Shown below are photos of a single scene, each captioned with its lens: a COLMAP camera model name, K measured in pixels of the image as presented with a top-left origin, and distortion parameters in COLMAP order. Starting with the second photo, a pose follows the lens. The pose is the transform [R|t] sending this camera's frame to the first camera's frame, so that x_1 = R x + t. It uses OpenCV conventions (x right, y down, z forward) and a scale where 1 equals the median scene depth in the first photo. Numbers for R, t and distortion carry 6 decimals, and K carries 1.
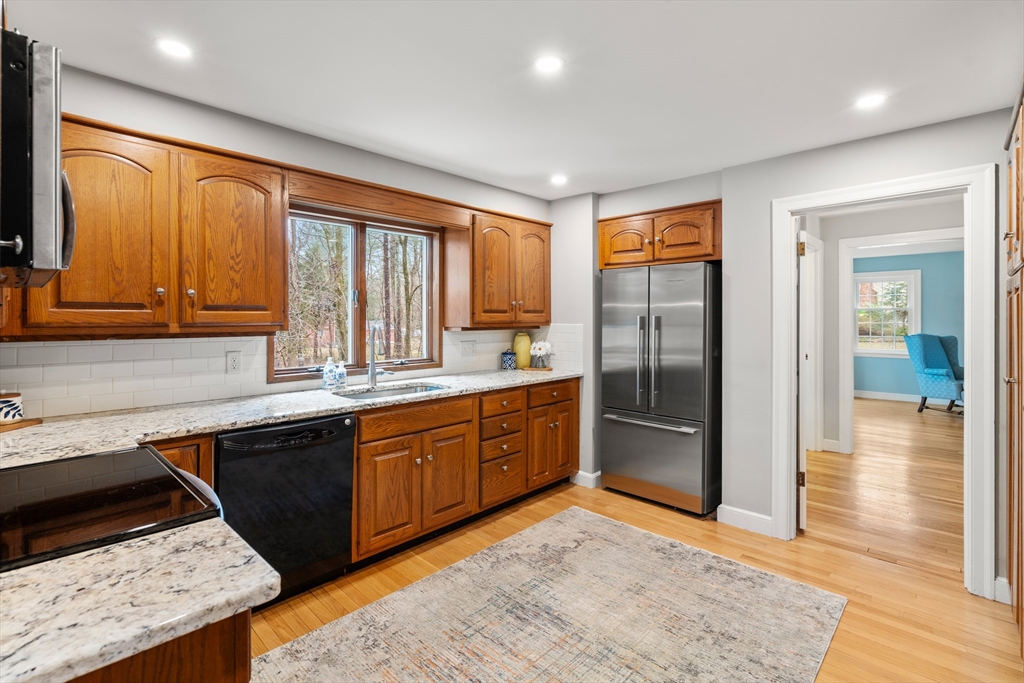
lens RADIAL K [[476.2, 0, 513.8], [0, 476.2, 317.0], [0, 0, 1]] dist [-0.007384, 0.000417]
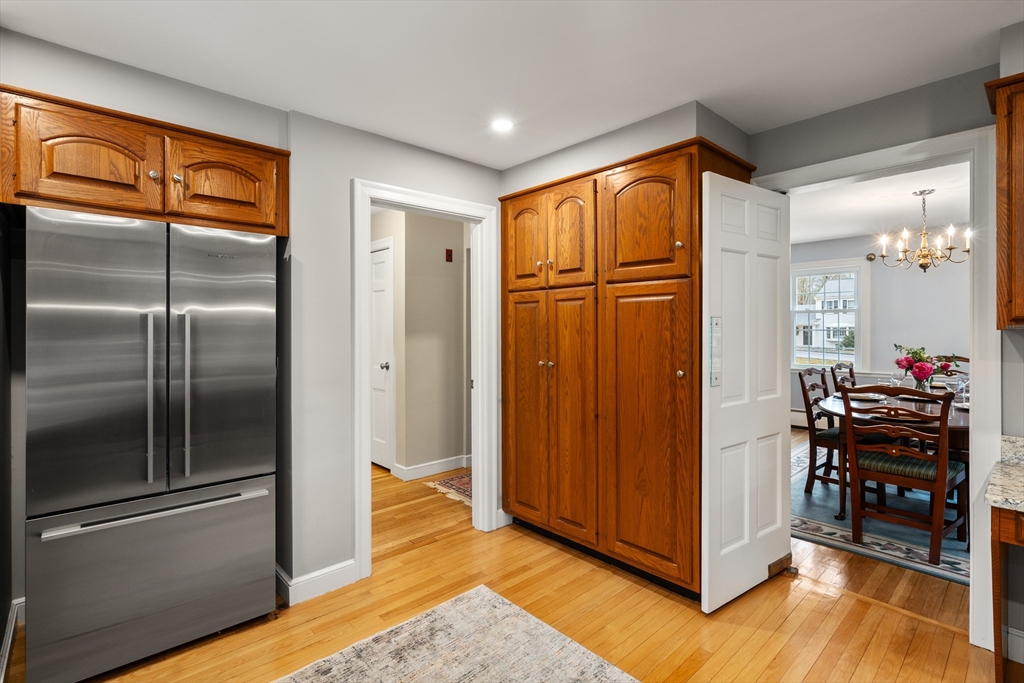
lens RADIAL K [[486.0, 0, 510.5], [0, 486.0, 325.3], [0, 0, 1]] dist [-0.002557, 0.000355]
pose [[0.069197, 0.001471, 0.997602, -0.316373], [0.000094, 0.999999, -0.001481, 0.015626], [-0.997603, 0.000196, 0.069197, 0.735104]]
